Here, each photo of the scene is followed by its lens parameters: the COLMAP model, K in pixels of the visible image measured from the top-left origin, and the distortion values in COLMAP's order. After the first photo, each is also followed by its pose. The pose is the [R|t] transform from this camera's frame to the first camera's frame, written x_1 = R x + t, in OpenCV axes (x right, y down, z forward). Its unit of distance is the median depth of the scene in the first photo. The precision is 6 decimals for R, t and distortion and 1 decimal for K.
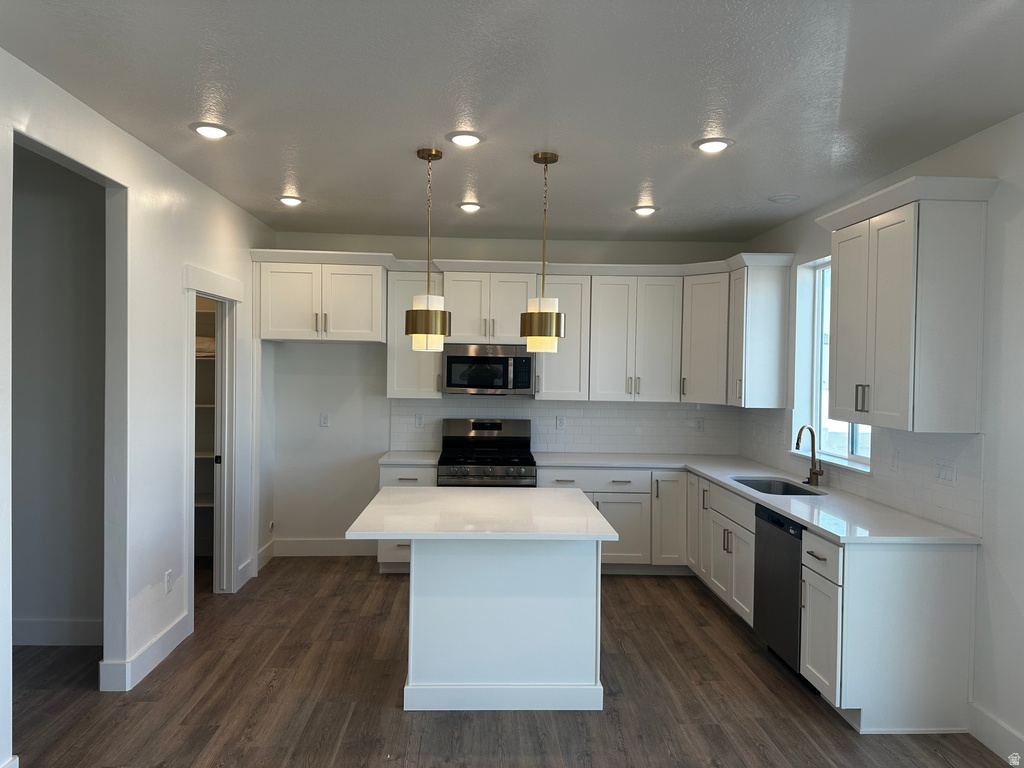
lens RADIAL K [[718.3, 0, 511.4], [0, 718.3, 381.2], [0, 0, 1]] dist [0.124124, -0.118595]
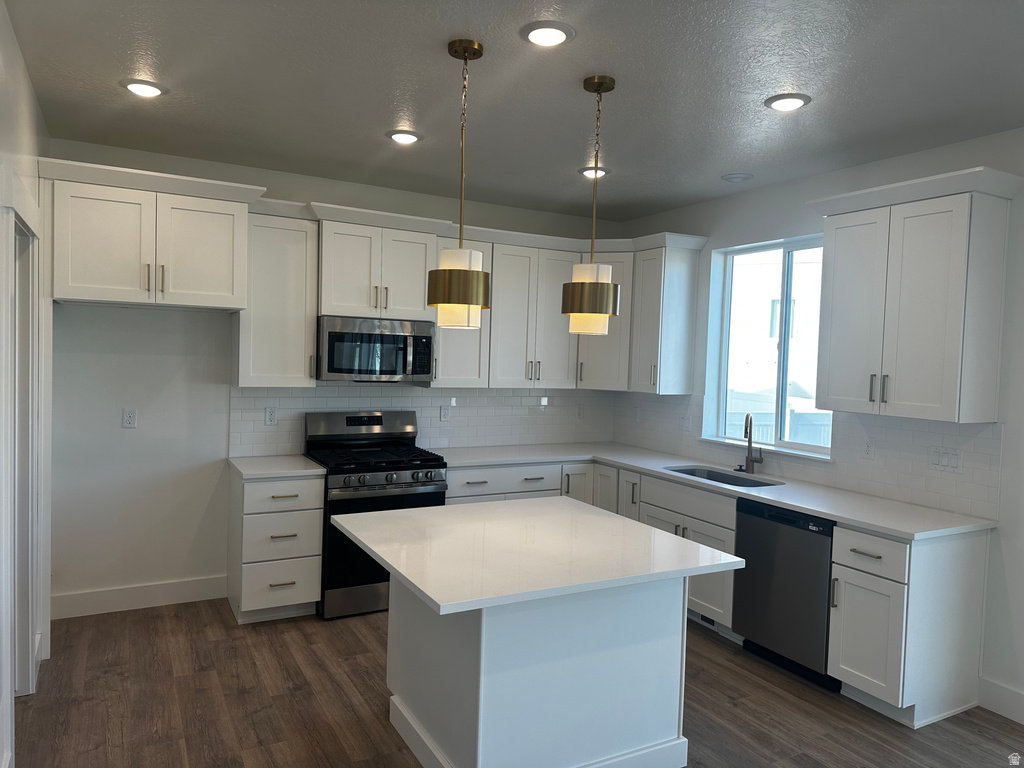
lens RADIAL K [[714.1, 0, 512.0], [0, 714.1, 384.0], [0, 0, 1]] dist [0.081364, -0.075153]
pose [[0.895317, -0.006313, 0.445385, -0.274197], [-0.009507, 0.999401, 0.033276, -0.007282], [-0.445328, -0.034027, 0.894721, 0.238609]]
